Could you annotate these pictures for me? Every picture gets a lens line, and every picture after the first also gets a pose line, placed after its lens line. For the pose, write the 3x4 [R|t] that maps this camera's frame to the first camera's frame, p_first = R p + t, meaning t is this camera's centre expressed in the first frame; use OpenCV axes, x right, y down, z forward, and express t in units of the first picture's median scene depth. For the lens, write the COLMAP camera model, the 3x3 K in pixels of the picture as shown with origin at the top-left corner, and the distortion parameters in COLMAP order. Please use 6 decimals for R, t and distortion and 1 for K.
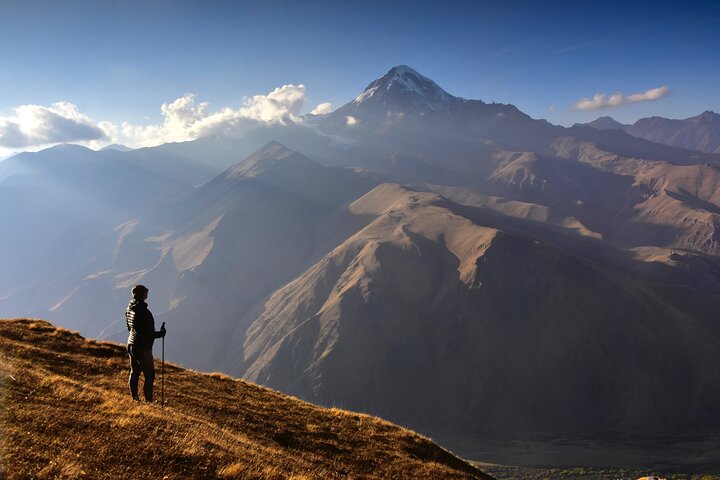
lens RADIAL K [[638.8, 0, 360.0], [0, 638.8, 240.0], [0, 0, 1]] dist [-0.051821, 0.008564]
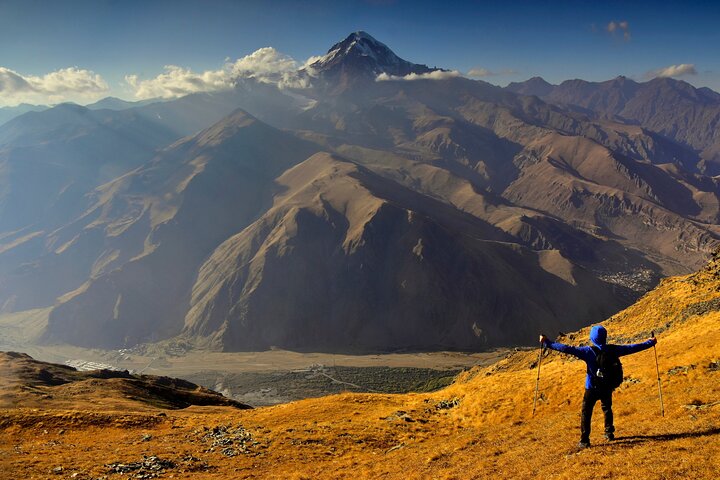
lens RADIAL K [[559.5, 0, 360.0], [0, 559.5, 240.0], [0, 0, 1]] dist [-0.037689, 0.002412]
pose [[0.999085, 0.011223, 0.041269, 0.077298], [-0.016144, 0.992534, 0.120893, -0.052572], [-0.039604, -0.121449, 0.991807, -0.143675]]
